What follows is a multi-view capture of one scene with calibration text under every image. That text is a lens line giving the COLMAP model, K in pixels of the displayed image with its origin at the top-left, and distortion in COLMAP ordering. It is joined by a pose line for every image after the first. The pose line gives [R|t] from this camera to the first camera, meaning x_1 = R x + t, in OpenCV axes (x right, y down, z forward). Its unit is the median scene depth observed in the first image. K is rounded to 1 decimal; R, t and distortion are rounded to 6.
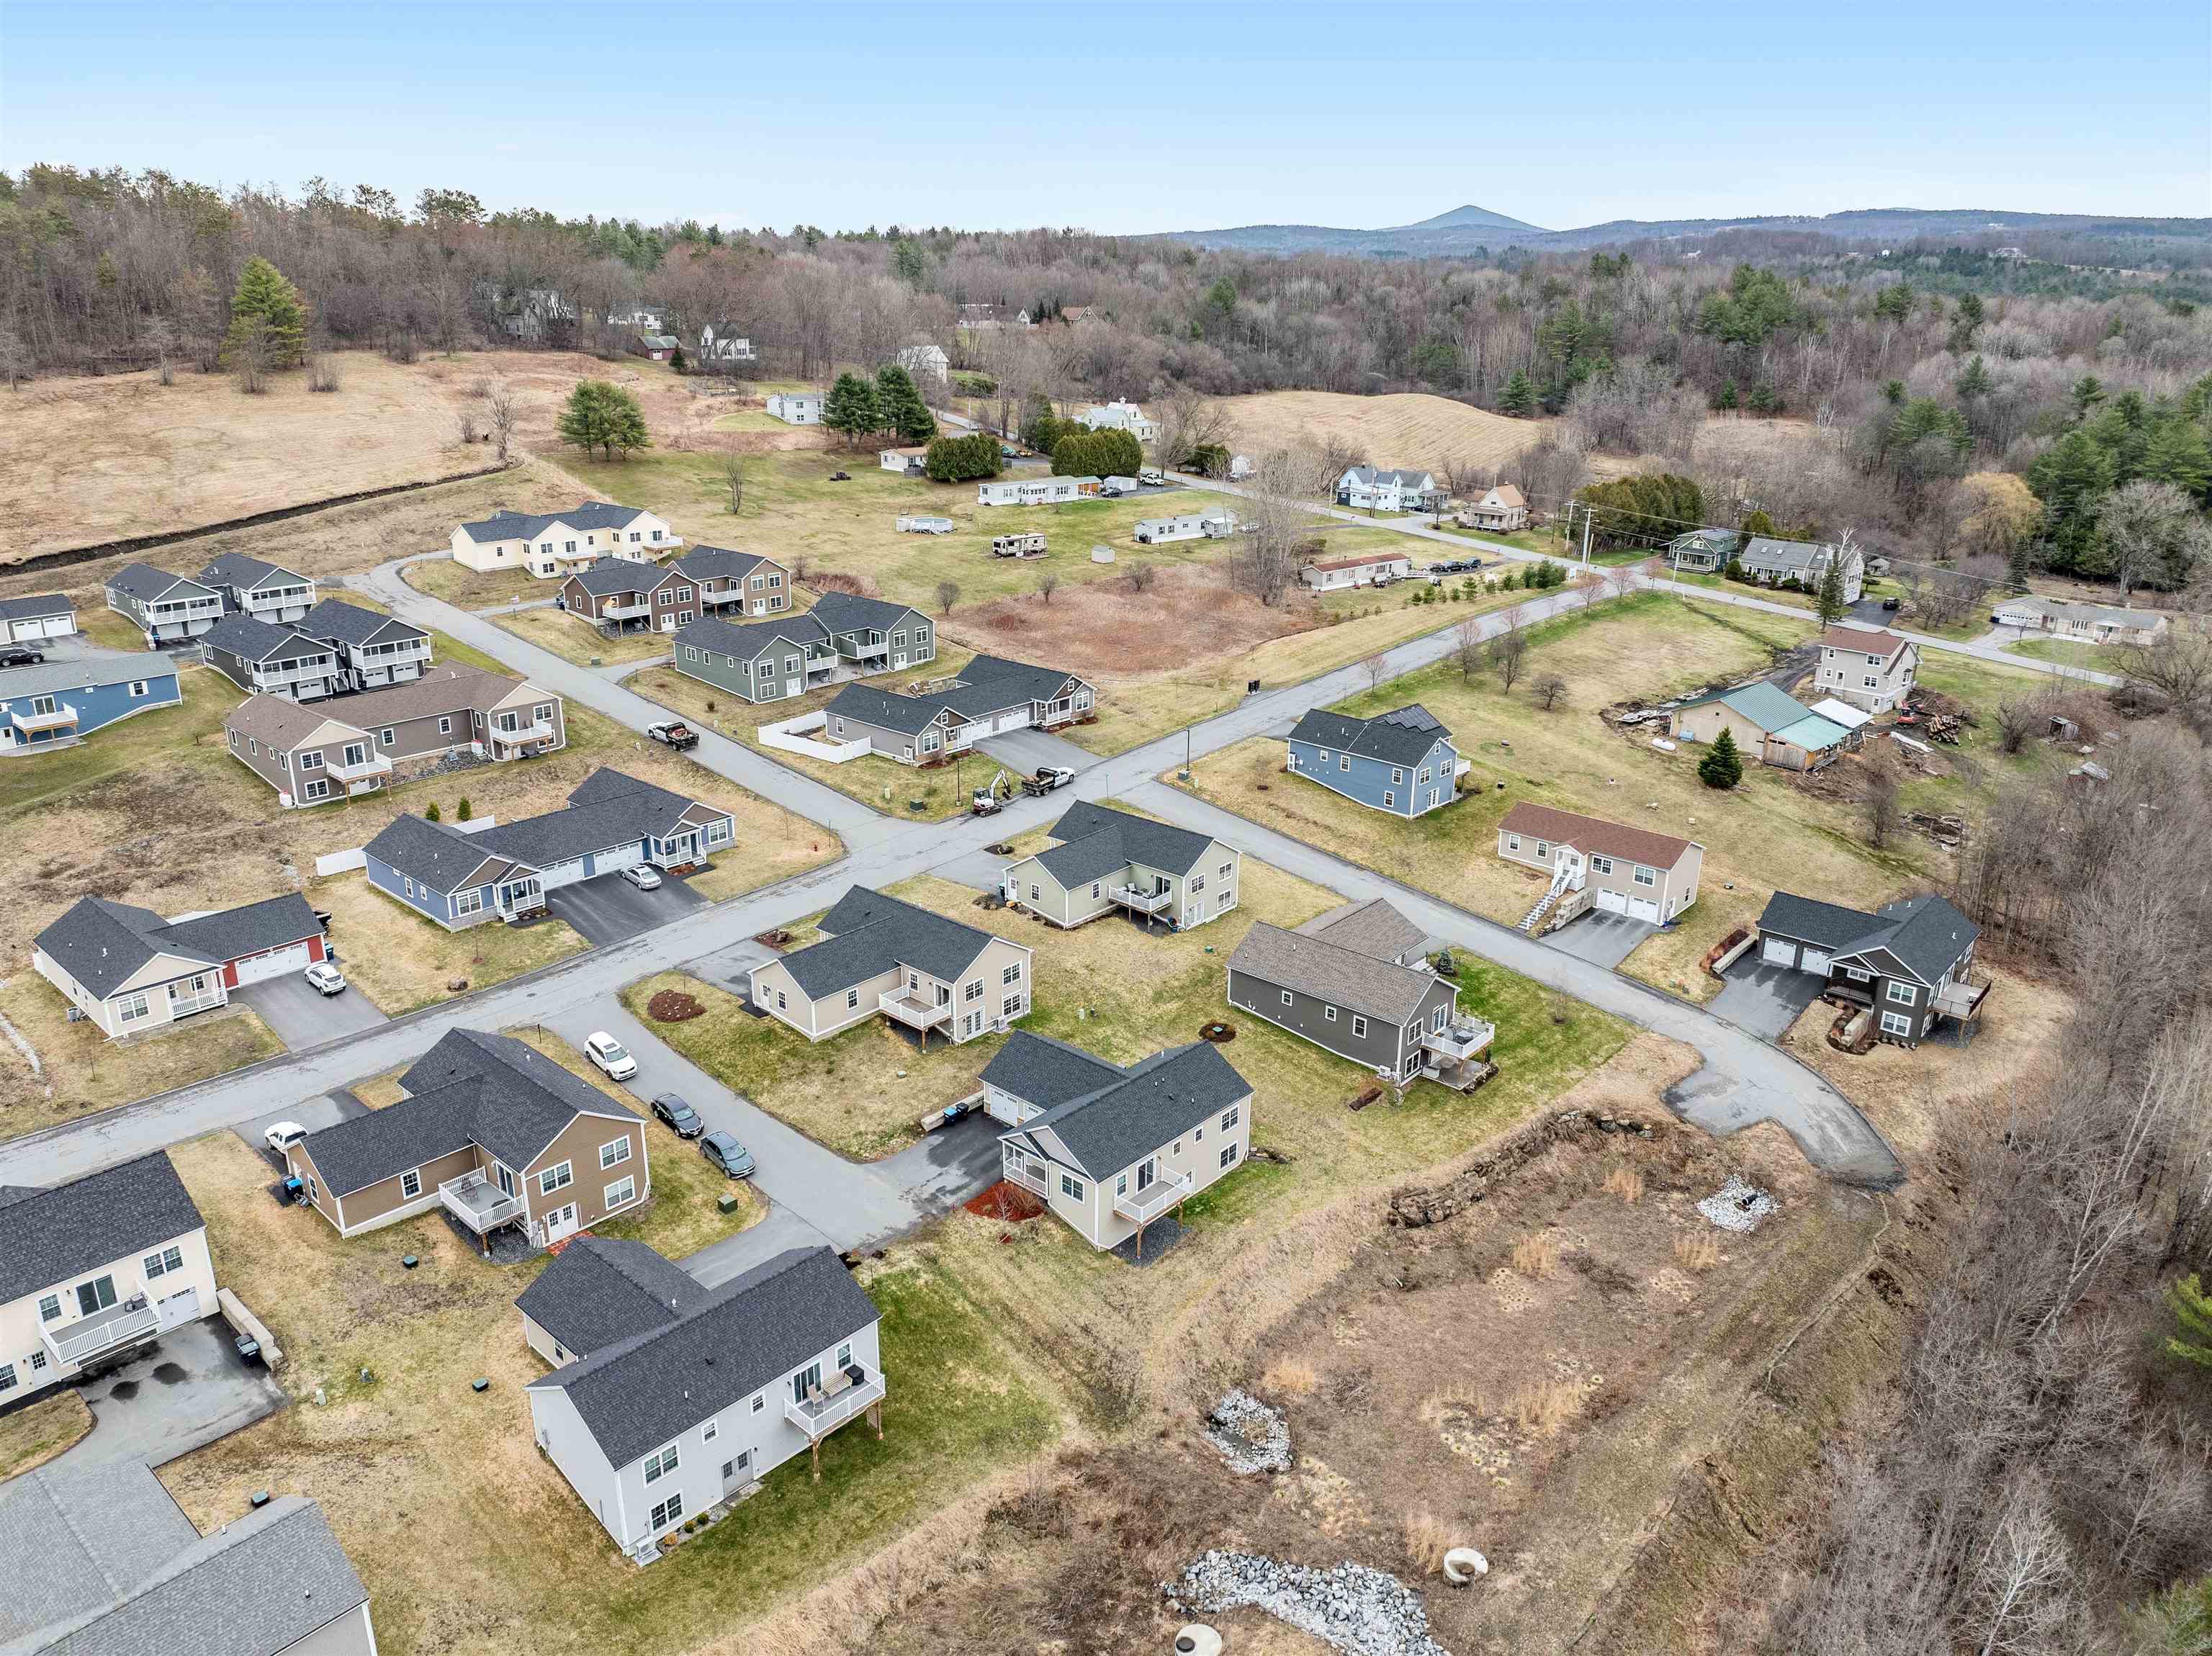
lens RADIAL K [[1563.2, 0, 1097.1], [0, 1563.2, 820.8], [0, 0, 1]] dist [-0.004708, -0.063619]
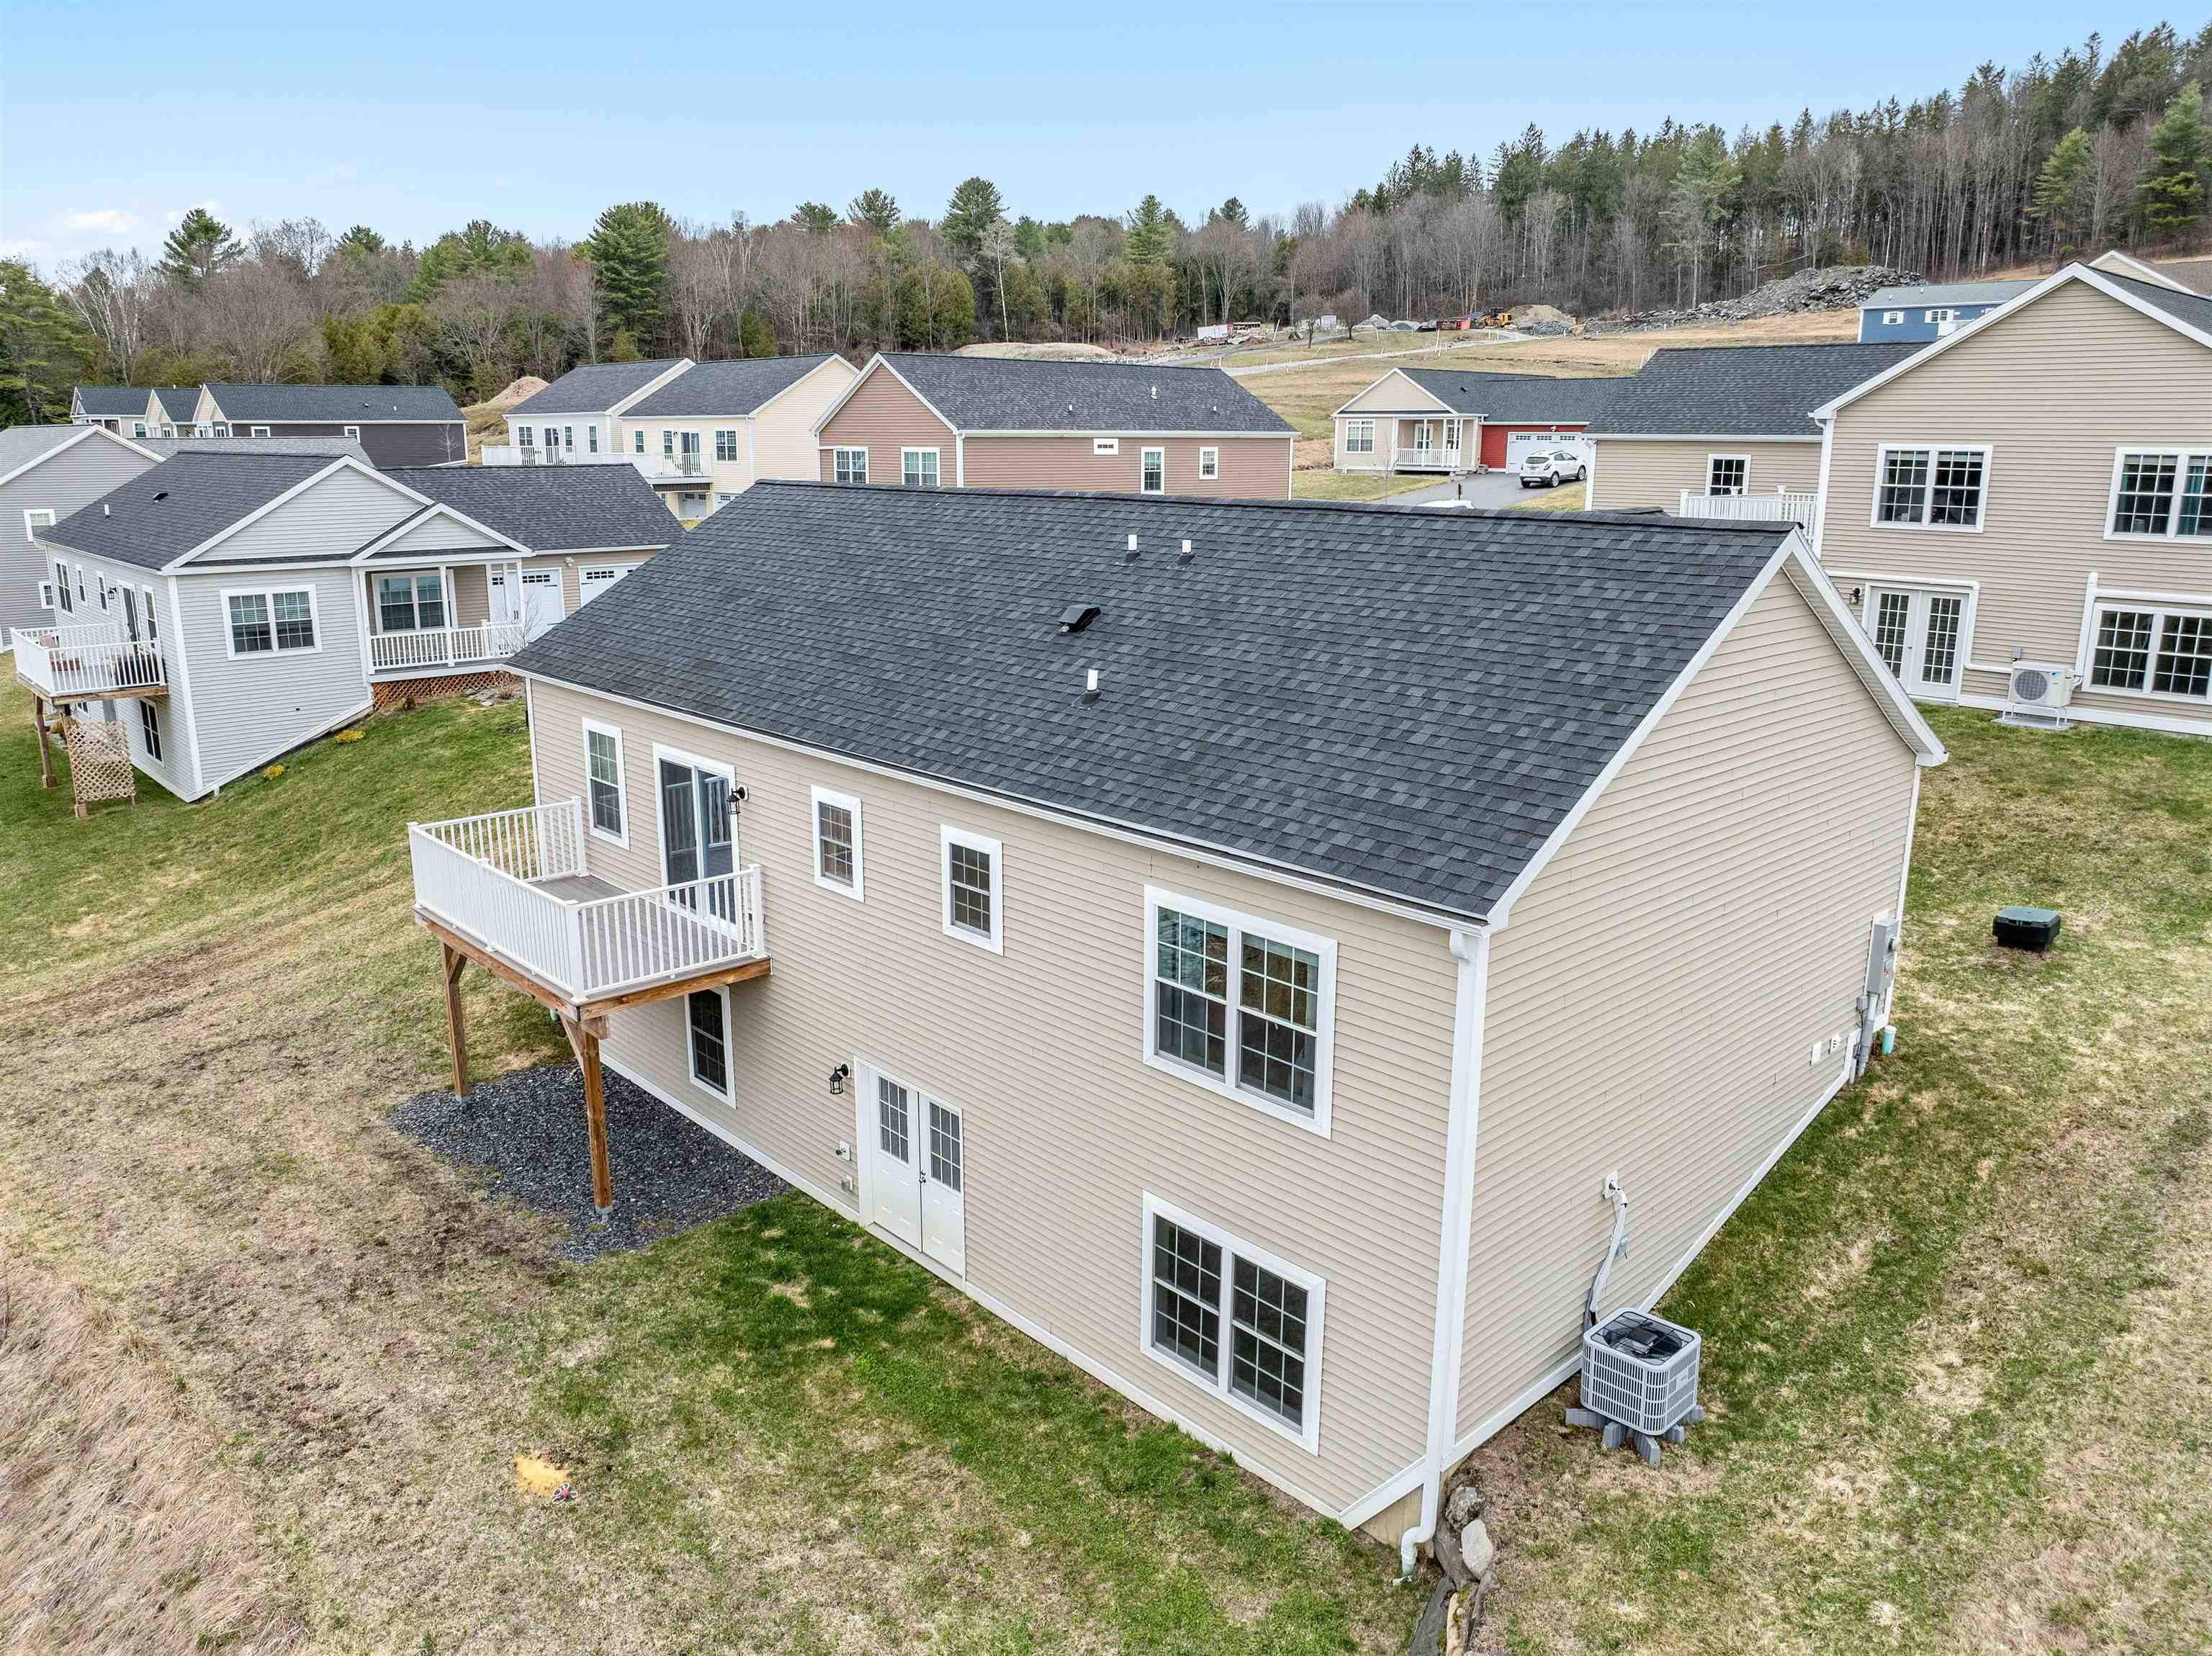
lens RADIAL K [[1559.8, 0, 1106.0], [0, 1559.8, 828.0], [0, 0, 1]] dist [-0.034484, 0.004025]
pose [[-0.084503, 0.236045, -0.968061, 0.160451], [-0.329083, 0.910410, 0.250714, 0.124154], [0.940513, 0.339758, 0.000746, 0.803621]]
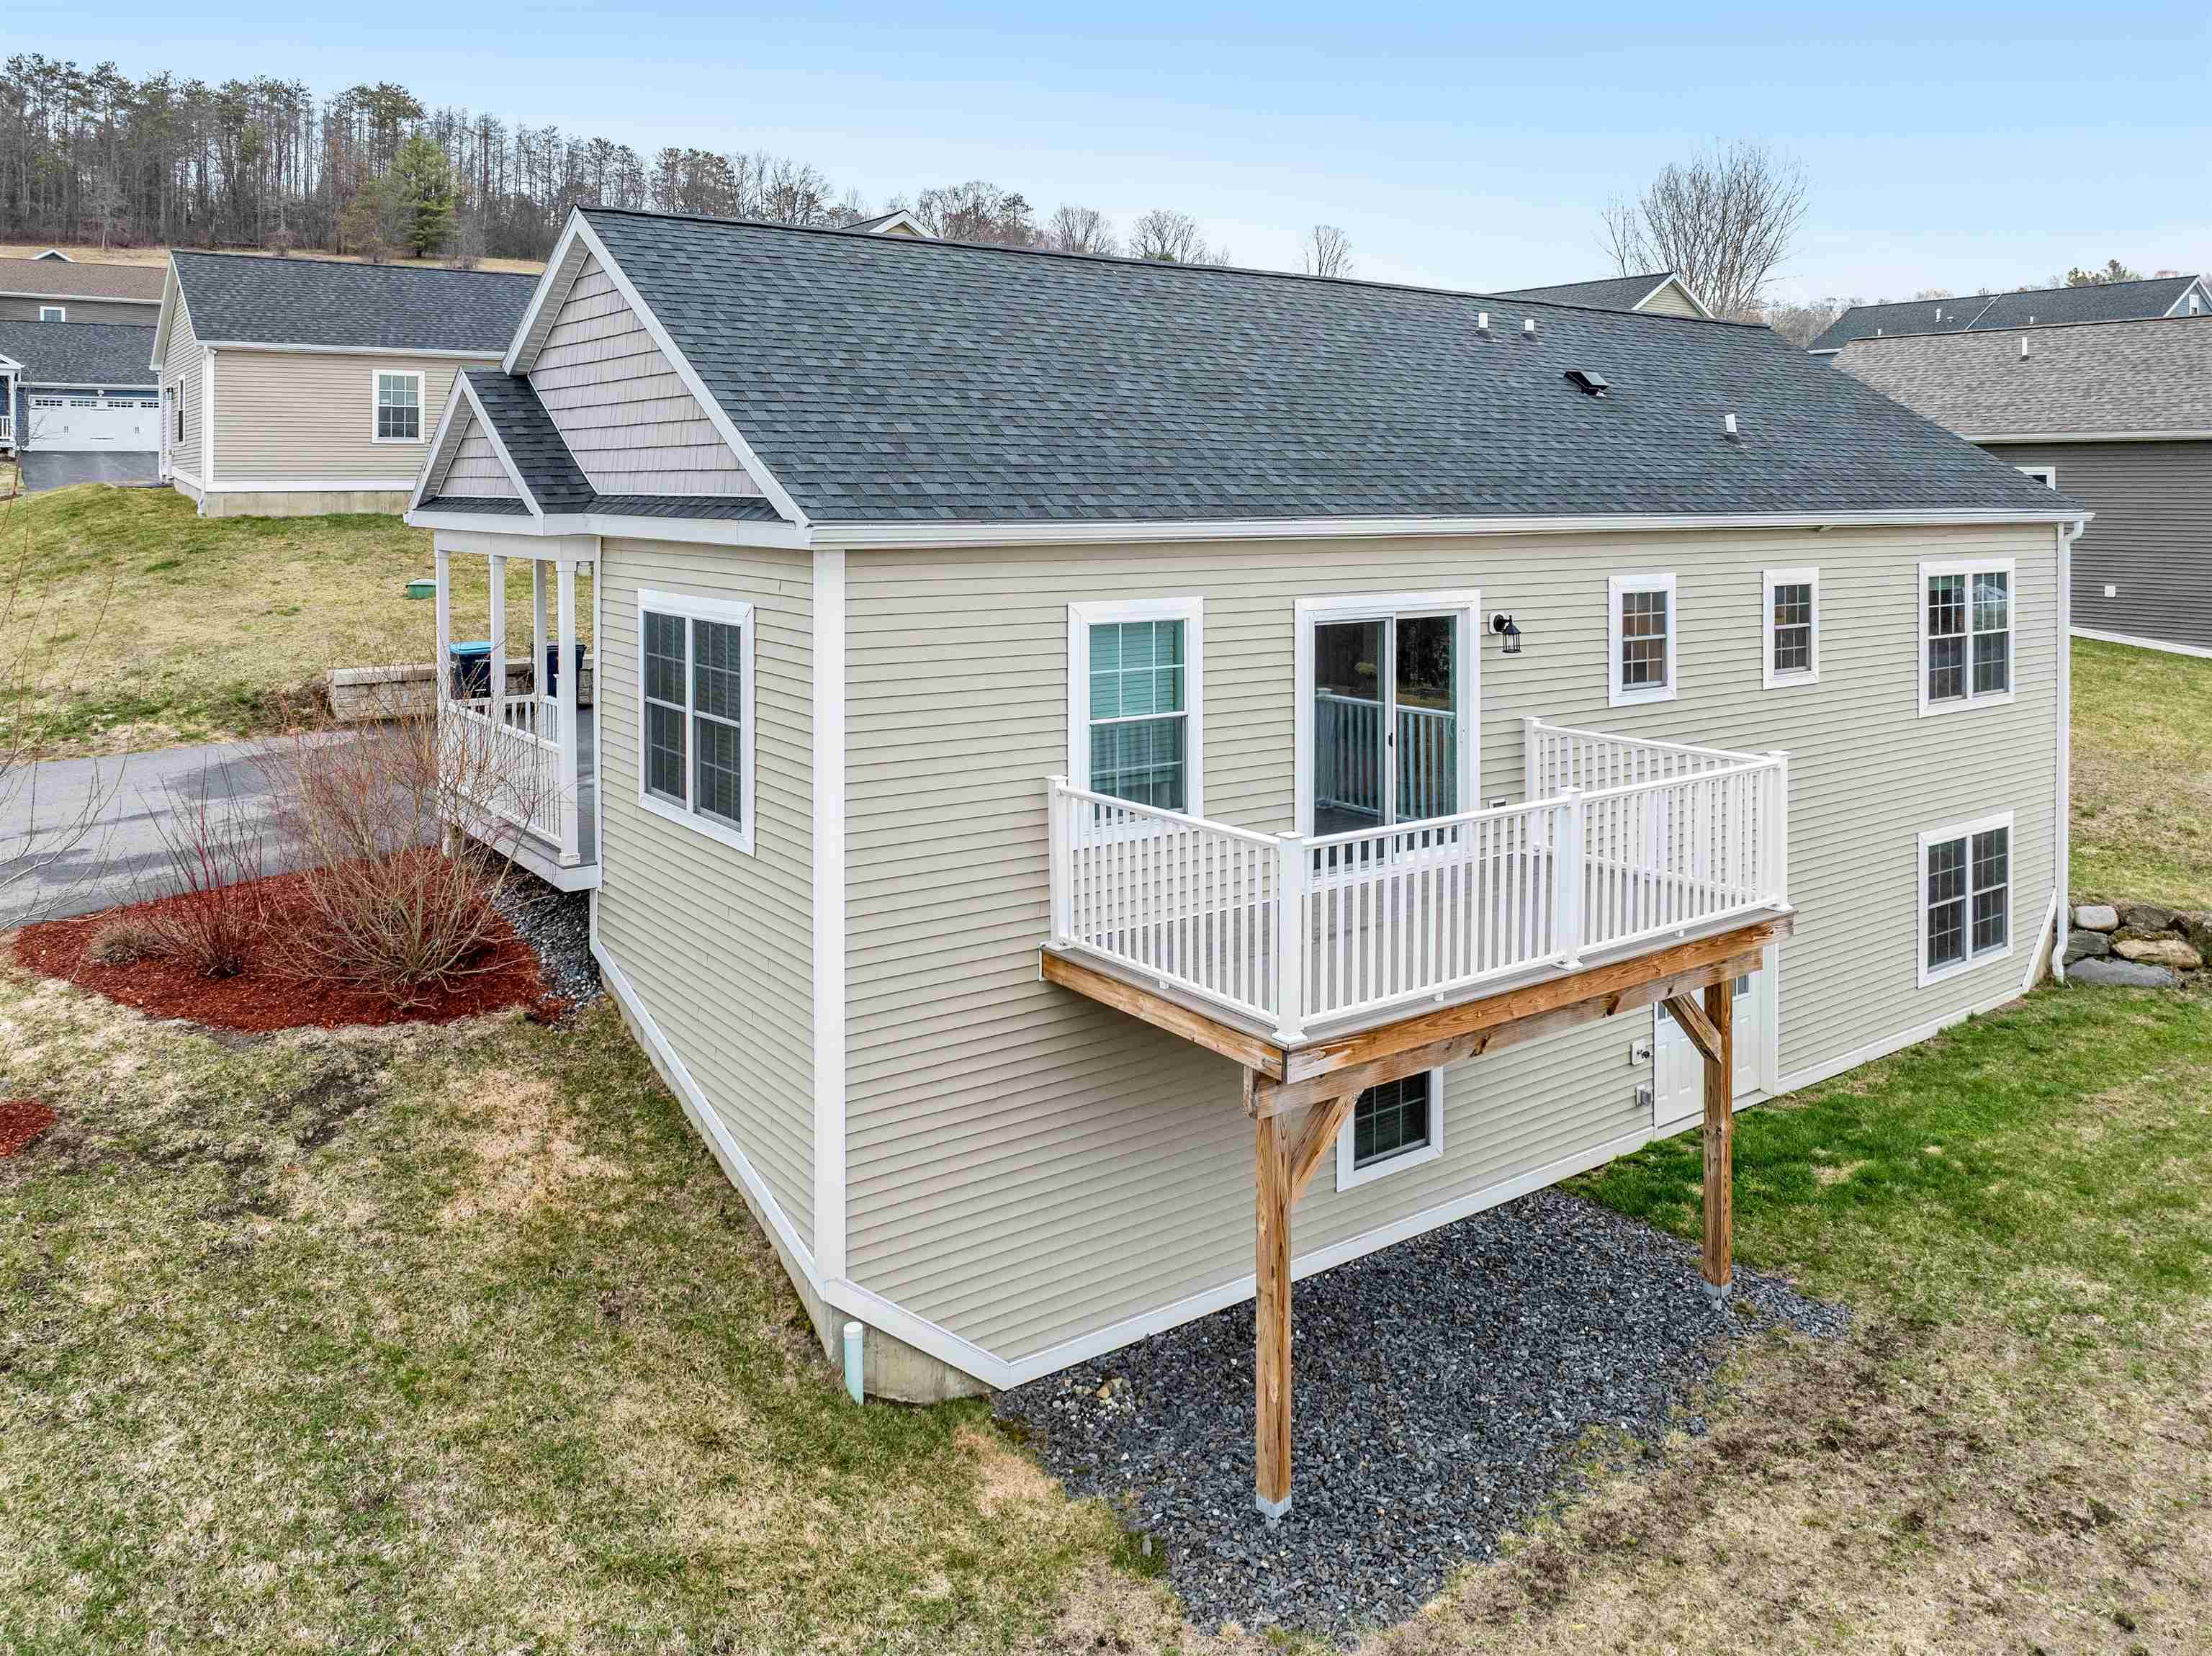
lens RADIAL K [[1643.1, 0, 1074.9], [0, 1643.1, 515.9], [0, 0, 1]] dist [-0.053918, 0.002200]
pose [[0.974020, -0.003796, -0.226432, 0.027683], [-0.066649, 0.950772, -0.302638, 0.191414], [0.216434, 0.309867, 0.925818, 0.674039]]
